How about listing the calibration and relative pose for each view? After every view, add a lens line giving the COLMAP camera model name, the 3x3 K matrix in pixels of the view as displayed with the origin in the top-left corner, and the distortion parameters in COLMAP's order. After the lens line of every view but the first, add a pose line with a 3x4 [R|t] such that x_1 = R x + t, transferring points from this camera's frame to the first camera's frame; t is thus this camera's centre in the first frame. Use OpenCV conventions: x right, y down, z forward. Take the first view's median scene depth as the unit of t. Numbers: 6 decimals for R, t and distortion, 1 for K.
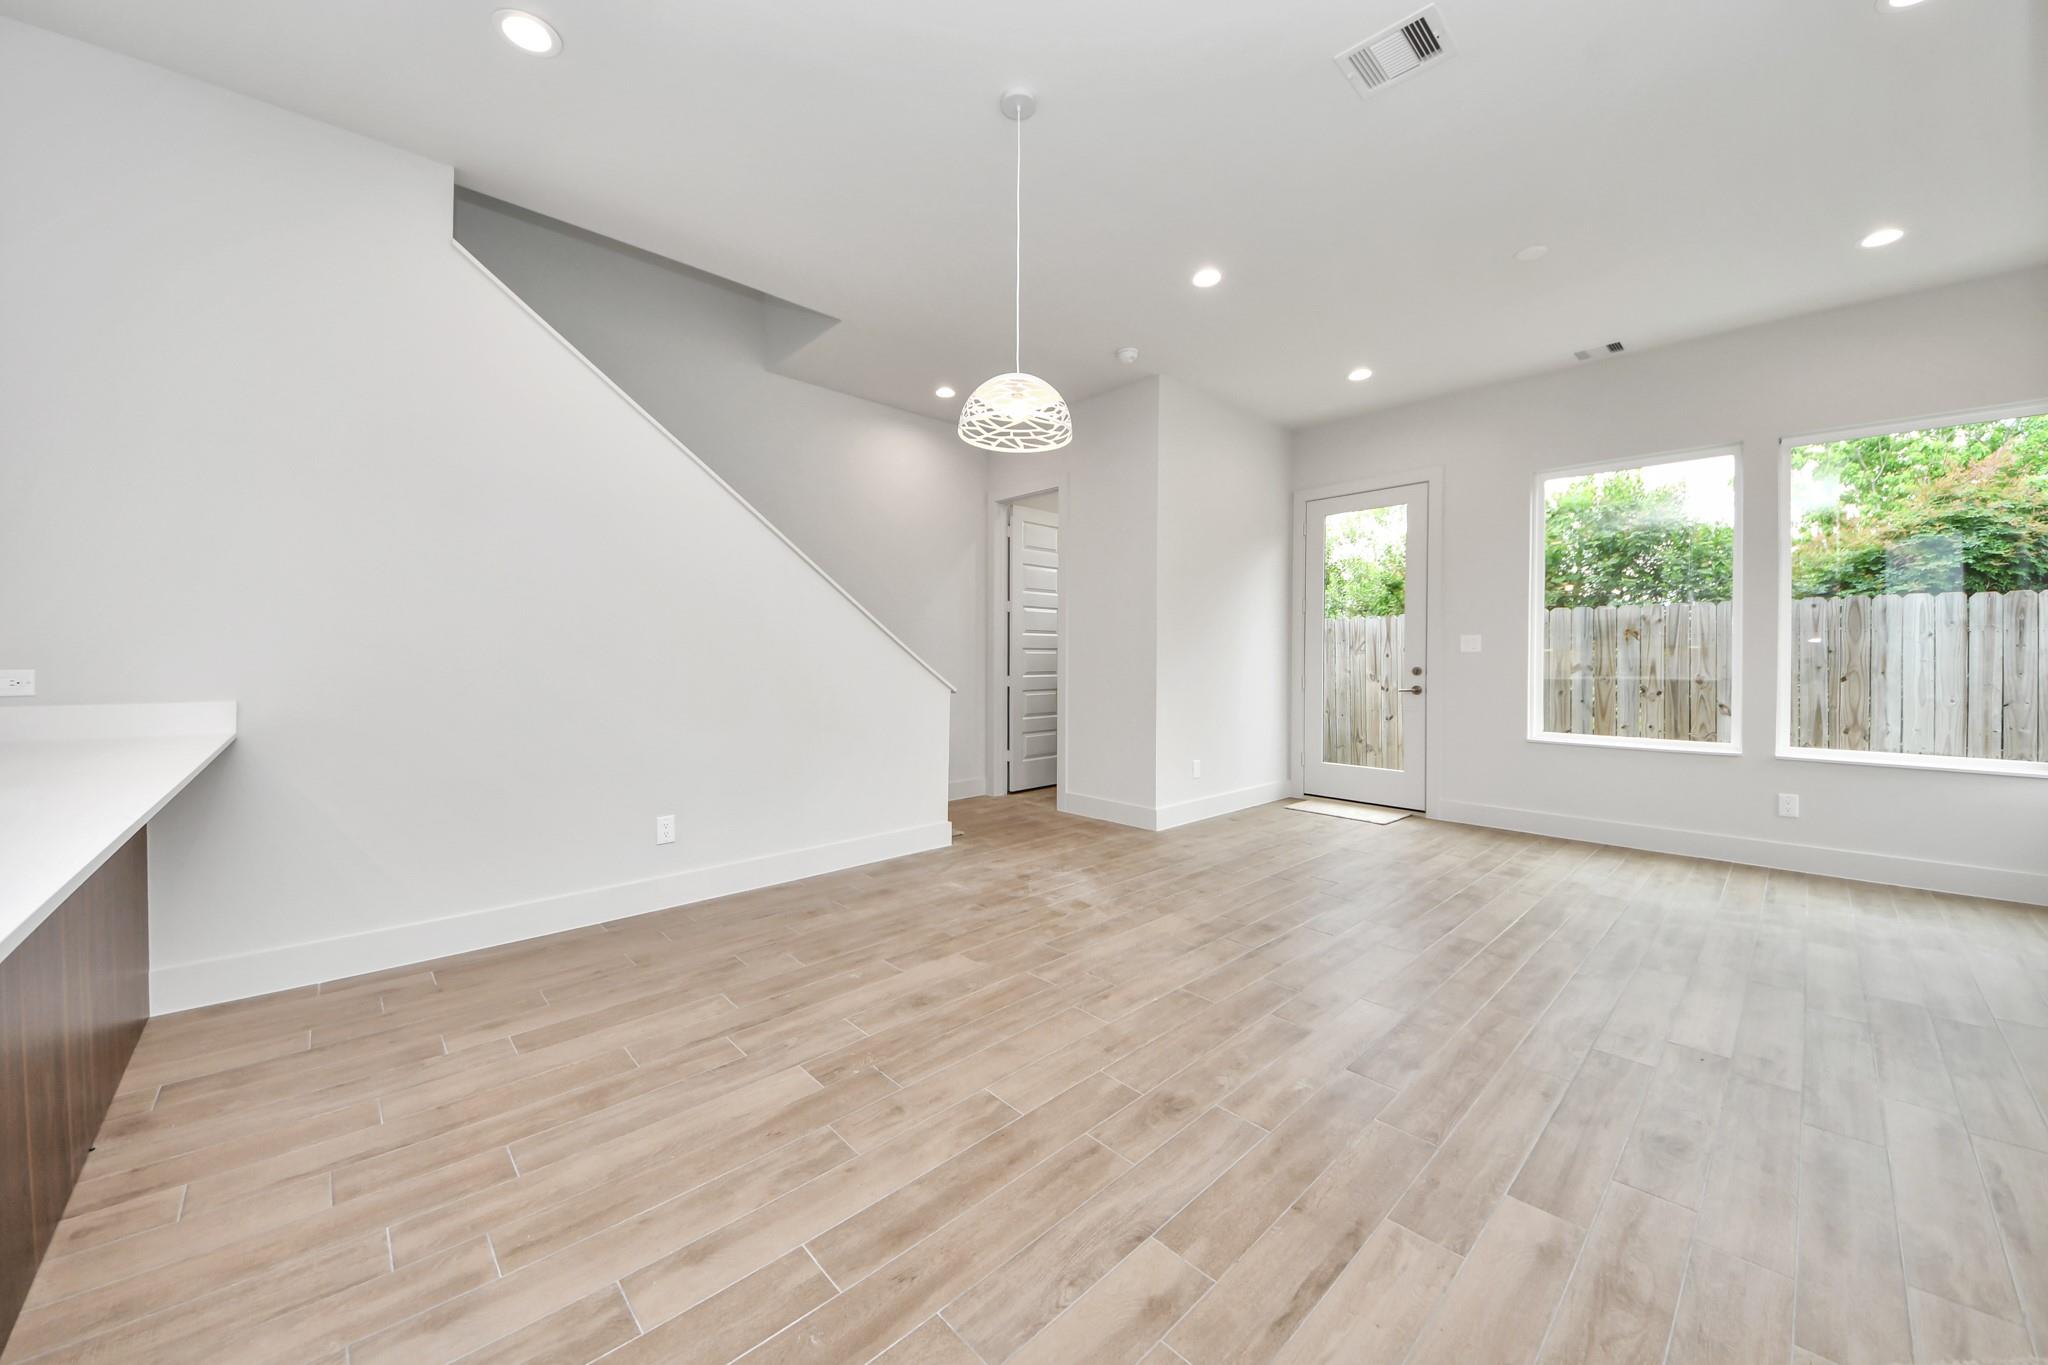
lens RADIAL K [[737.9, 0, 1014.9], [0, 737.9, 659.0], [0, 0, 1]] dist [0.030781, -0.018420]
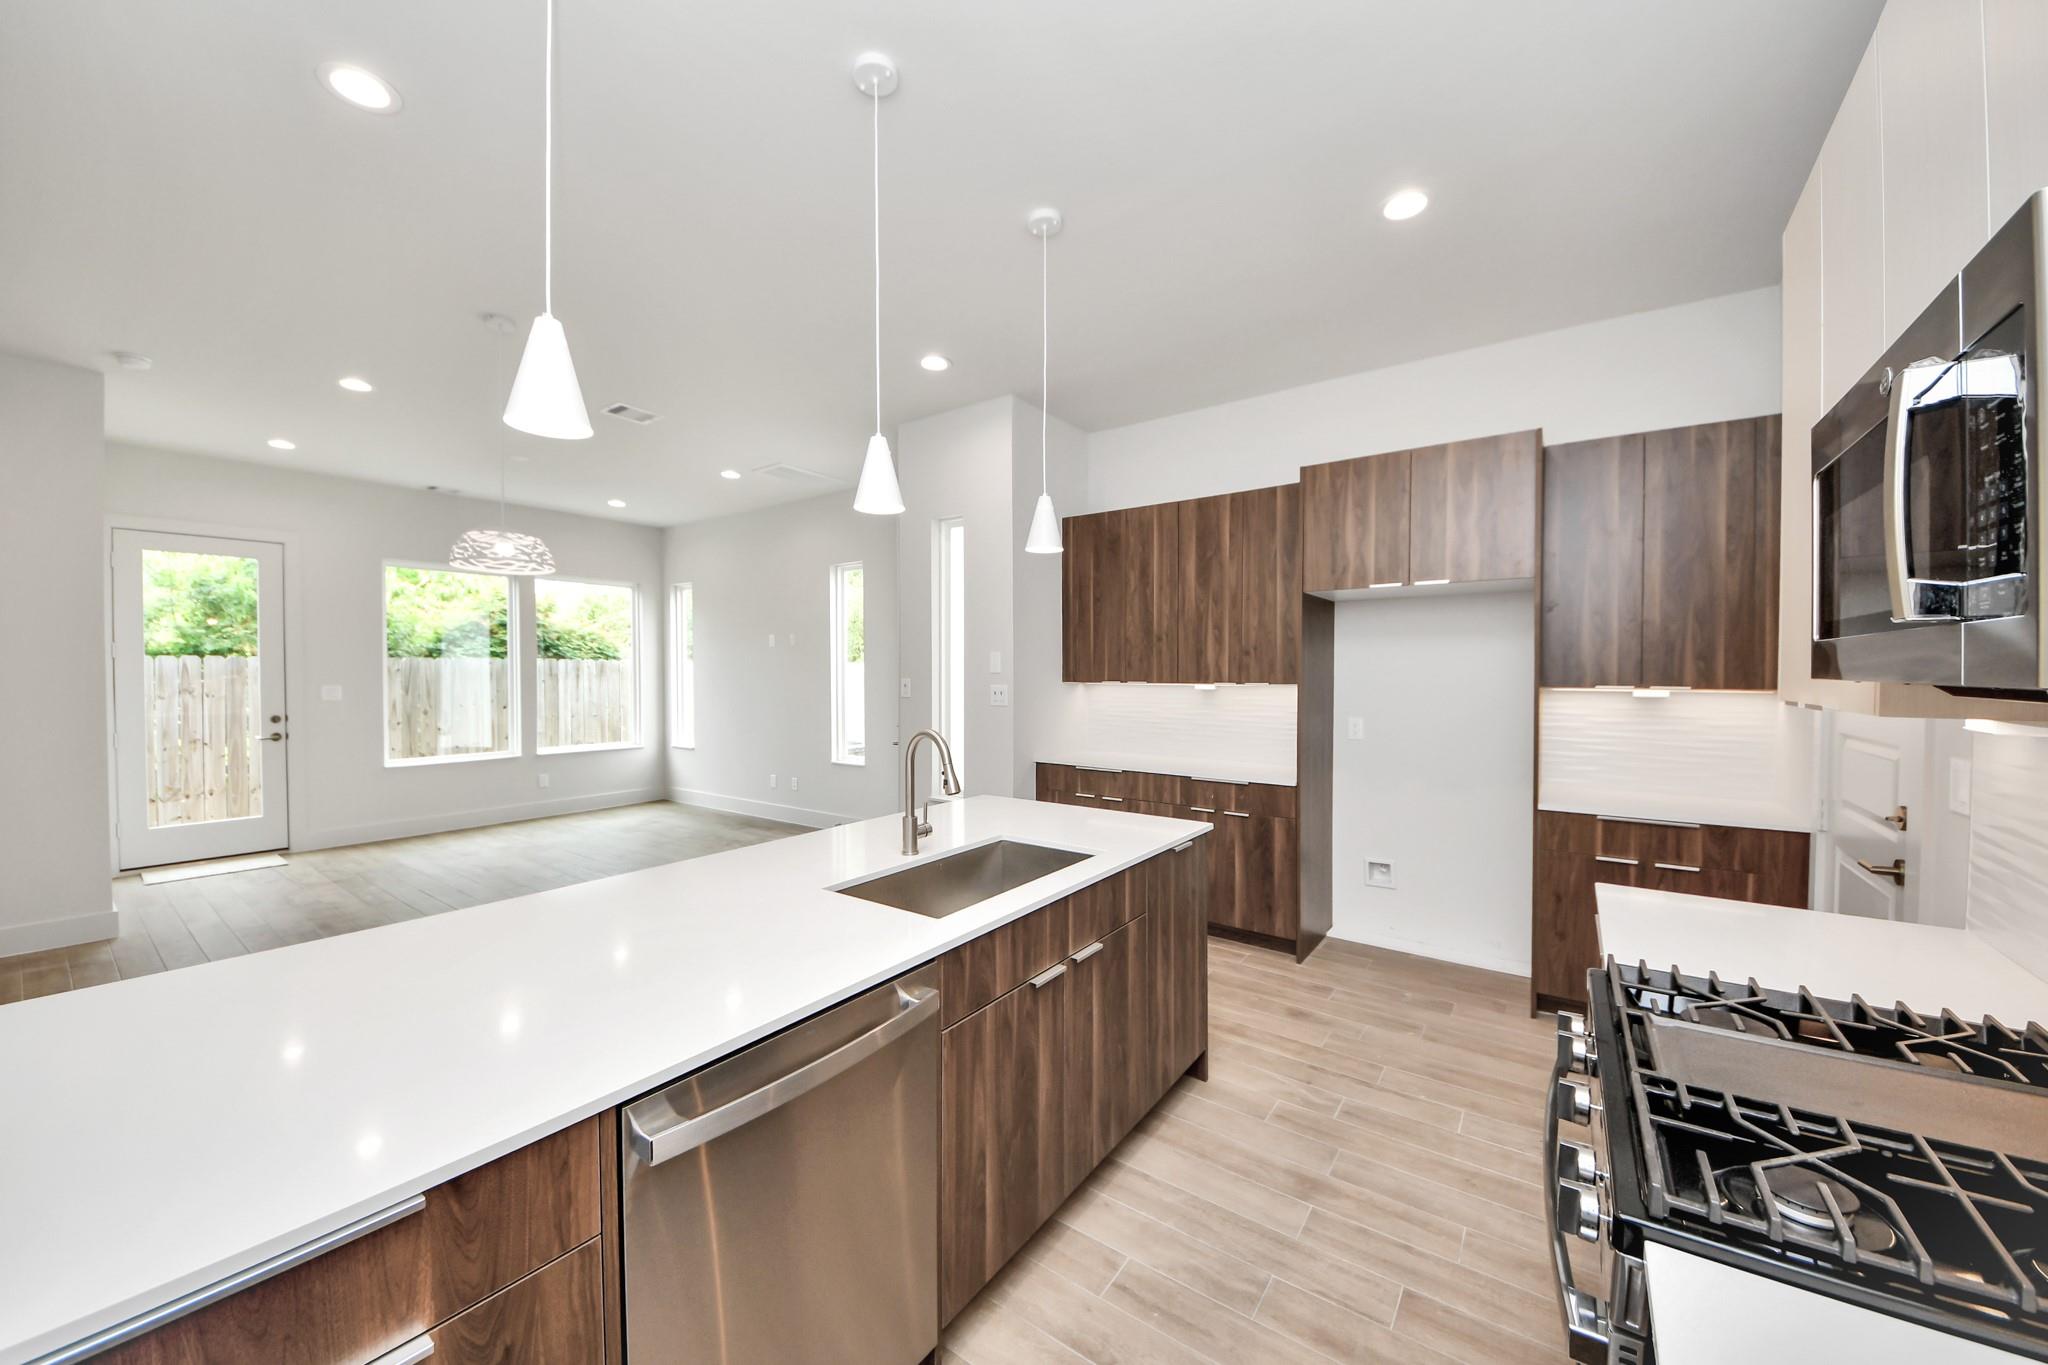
lens RADIAL K [[719.7, 0, 1024.0], [0, 719.7, 682.5], [0, 0, 1]] dist [0.036507, -0.027136]
pose [[-0.208925, -0.018551, 0.977756, -1.118410], [0.002894, 0.999804, 0.019588, -0.085542], [-0.977927, 0.006922, -0.208830, 0.271283]]
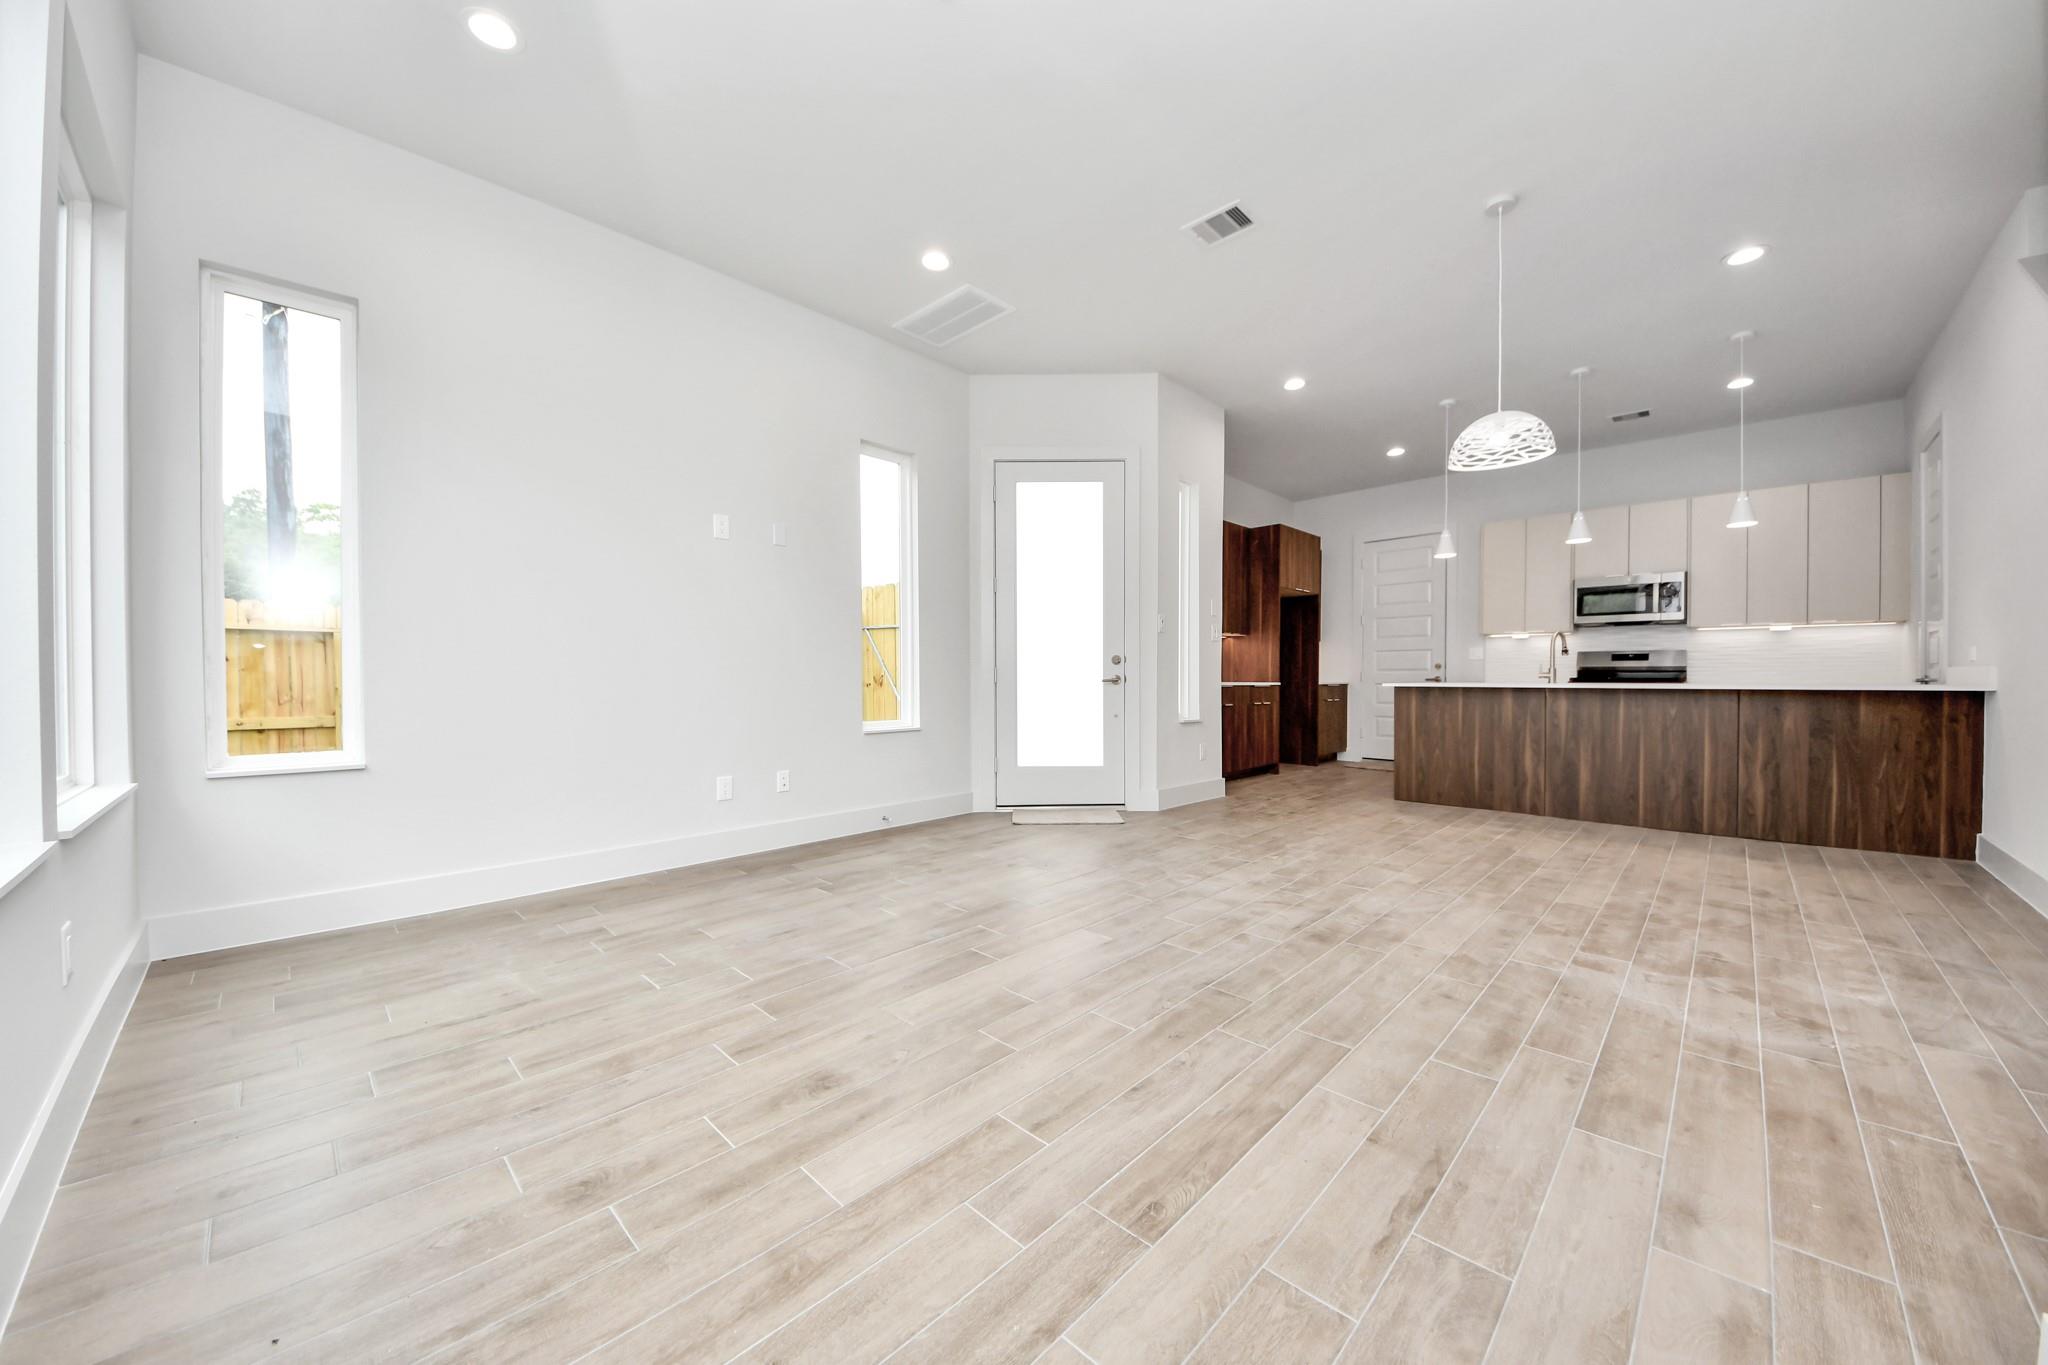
lens RADIAL K [[743.5, 0, 1020.6], [0, 743.5, 676.8], [0, 0, 1]] dist [0.000494, -0.010363]
pose [[-0.998638, -0.003137, -0.052082, 0.678869], [-0.003301, 0.999990, 0.003061, 0.060568], [0.052071, 0.003229, -0.998638, 1.706972]]
